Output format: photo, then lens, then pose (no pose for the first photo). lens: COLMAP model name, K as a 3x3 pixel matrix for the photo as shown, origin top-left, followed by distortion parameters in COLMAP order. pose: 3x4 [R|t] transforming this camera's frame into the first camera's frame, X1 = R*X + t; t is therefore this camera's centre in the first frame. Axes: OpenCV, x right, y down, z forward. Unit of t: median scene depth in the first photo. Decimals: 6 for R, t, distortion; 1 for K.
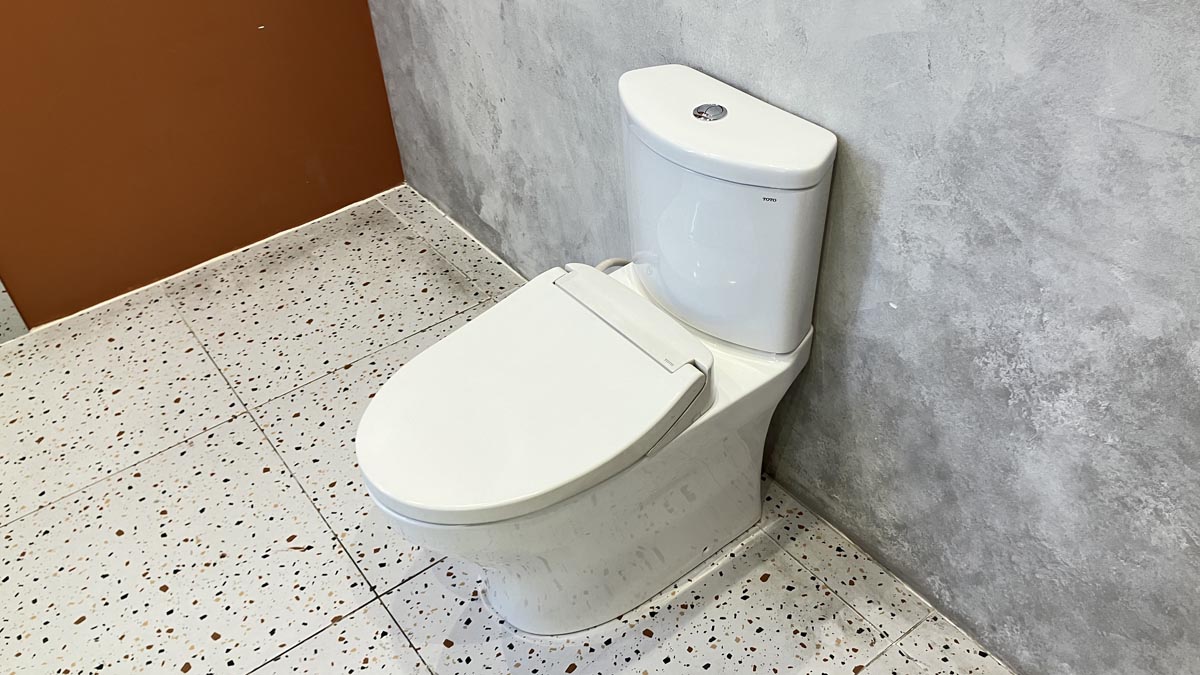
lens RADIAL K [[993.2, 0, 592.6], [0, 993.2, 343.2], [0, 0, 1]] dist [0.084955, -0.161537]
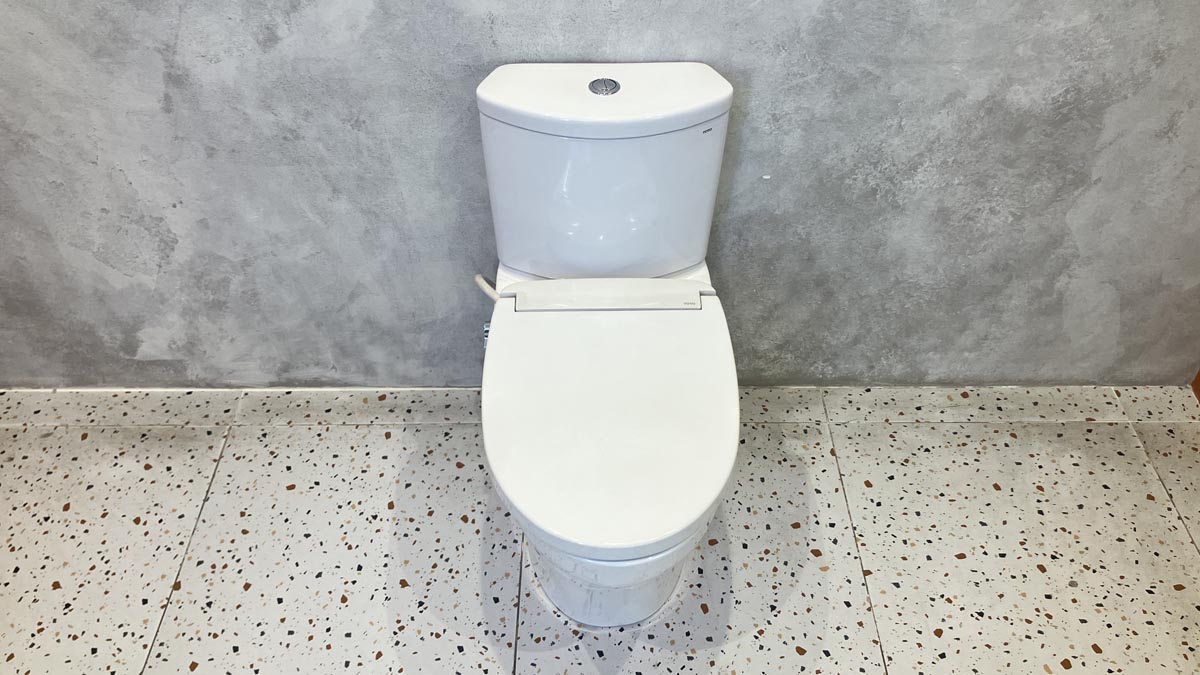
lens RADIAL K [[995.6, 0, 591.6], [0, 995.6, 344.6], [0, 0, 1]] dist [0.038249, -0.061919]
pose [[0.593679, -0.506893, 0.624984, -0.564717], [0.487328, 0.844520, 0.222030, -0.194054], [-0.640357, 0.172758, 0.748397, 0.202186]]
